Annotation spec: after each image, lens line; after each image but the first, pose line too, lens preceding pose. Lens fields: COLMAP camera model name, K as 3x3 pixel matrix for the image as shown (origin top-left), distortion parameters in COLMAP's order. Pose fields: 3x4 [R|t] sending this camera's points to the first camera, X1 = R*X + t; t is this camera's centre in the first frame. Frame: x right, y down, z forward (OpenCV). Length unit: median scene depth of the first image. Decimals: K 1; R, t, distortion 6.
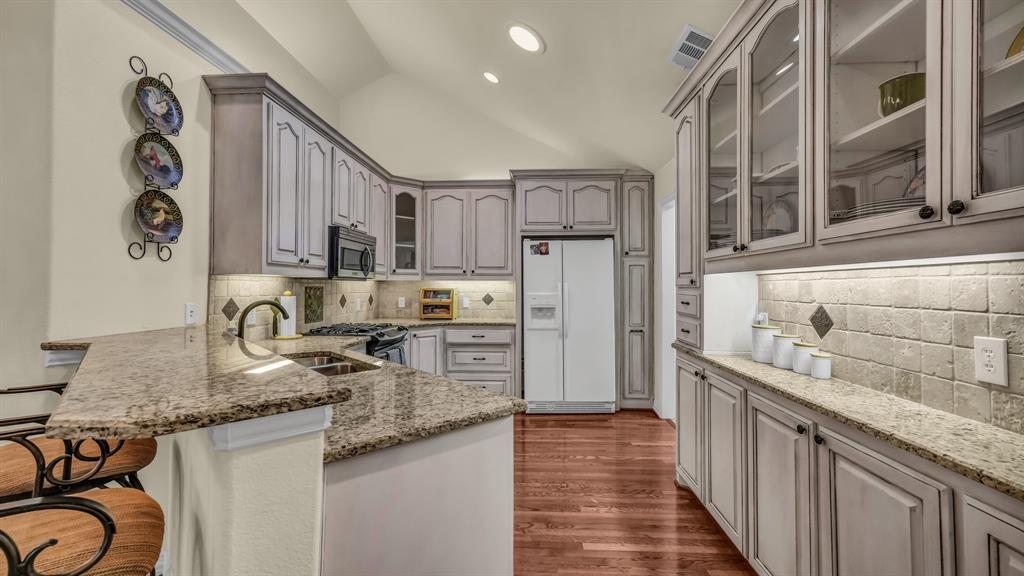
lens RADIAL K [[419.2, 0, 513.5], [0, 419.2, 283.2], [0, 0, 1]] dist [0.000302, 0.000235]
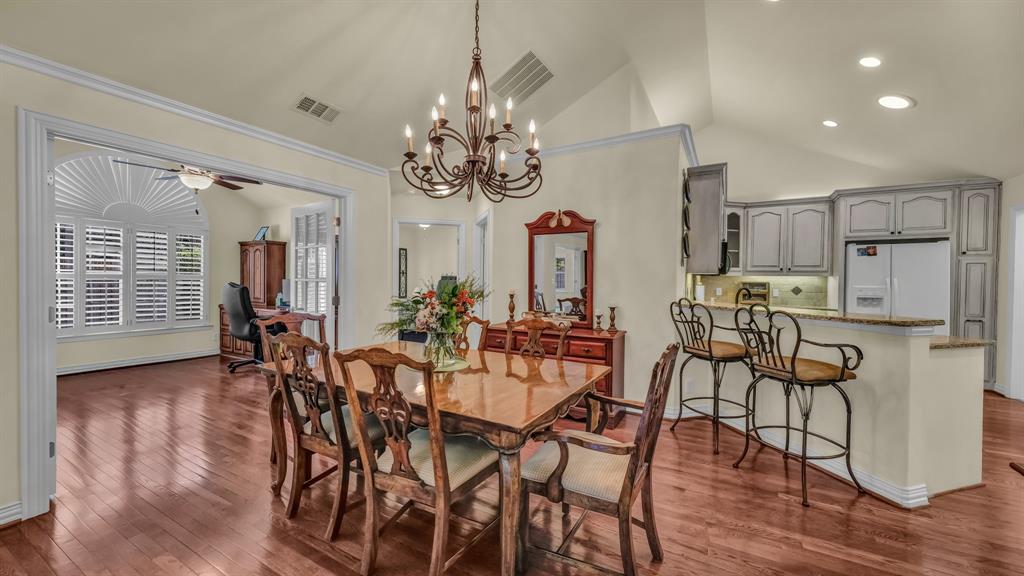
lens RADIAL K [[380.6, 0, 513.4], [0, 380.6, 285.6], [0, 0, 1]] dist [0.002473, 0.000428]
pose [[0.893935, 0.015552, -0.447927, -0.372246], [-0.004950, 0.999679, 0.024830, -0.002057], [0.448169, -0.019979, 0.893725, -0.502957]]
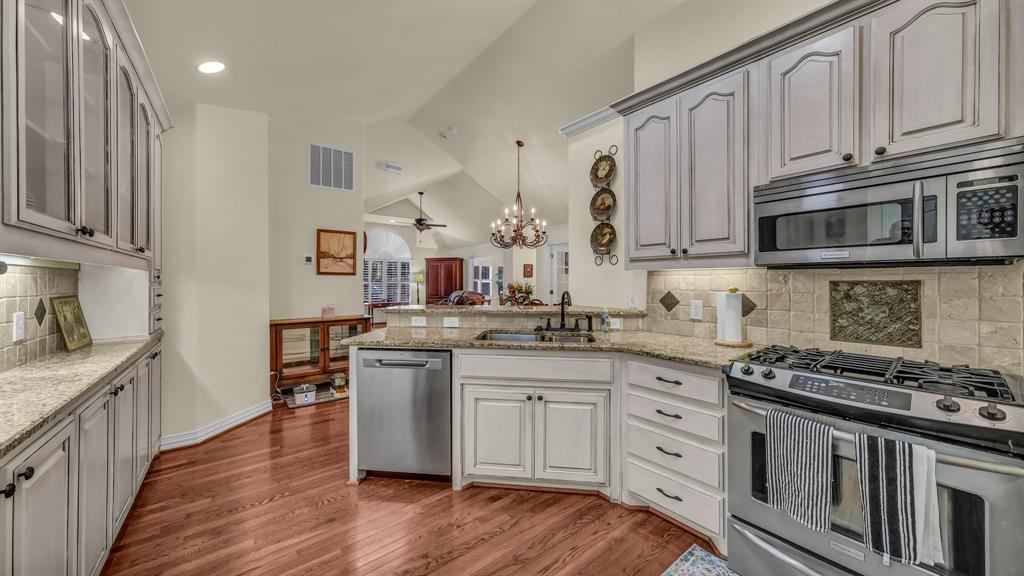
lens RADIAL K [[352.4, 0, 513.2], [0, 352.4, 285.3], [0, 0, 1]] dist [-0.008015, 0.005206]
pose [[-0.754087, 0.006987, -0.656737, 0.160826], [0.005364, 0.999976, 0.004480, 0.008258], [0.656752, -0.000144, -0.754106, 0.877055]]
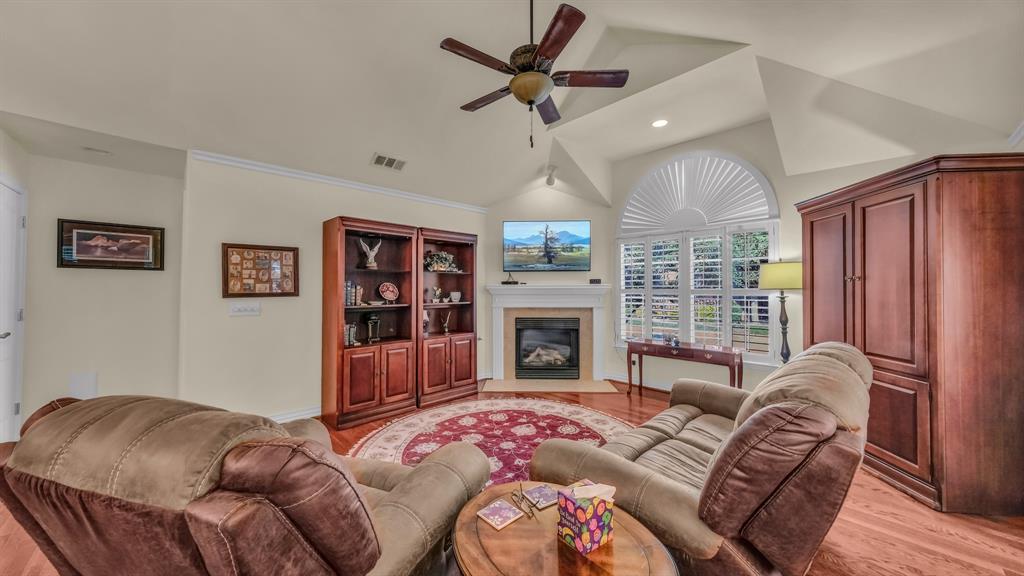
lens RADIAL K [[352.4, 0, 513.2], [0, 352.4, 285.3], [0, 0, 1]] dist [-0.008015, 0.005206]
pose [[-0.723583, 0.006959, 0.690202, -1.169227], [-0.008021, 0.999797, -0.018490, -0.001354], [-0.690190, -0.018915, -0.723380, -0.636906]]
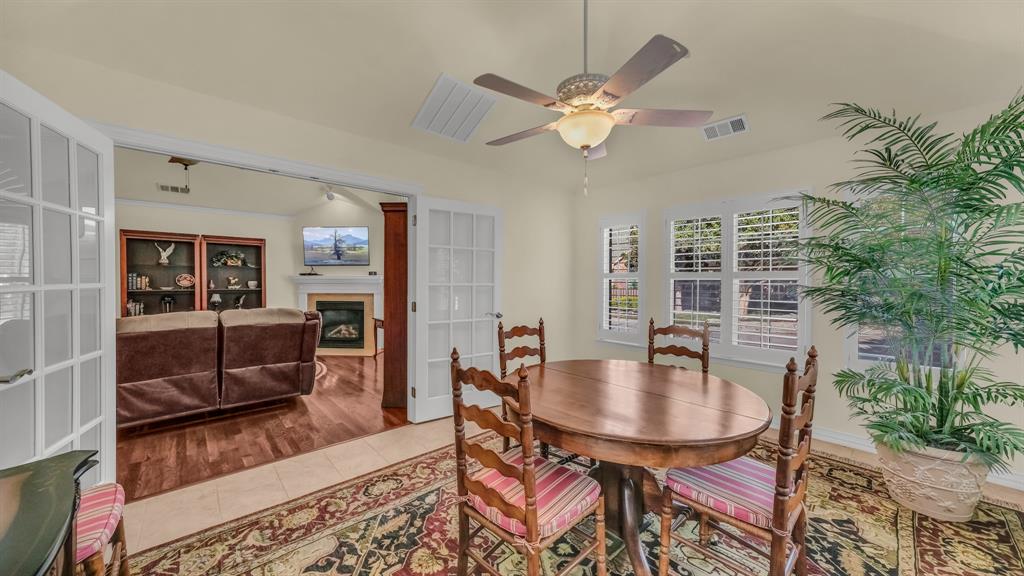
lens RADIAL K [[369.5, 0, 514.6], [0, 369.5, 284.5], [0, 0, 1]] dist [0.000223, 0.012745]
pose [[-0.694788, -0.014131, 0.719075, -2.127034], [-0.012832, 0.999891, 0.007251, -0.010004], [-0.719100, -0.004190, -0.694894, -0.999146]]
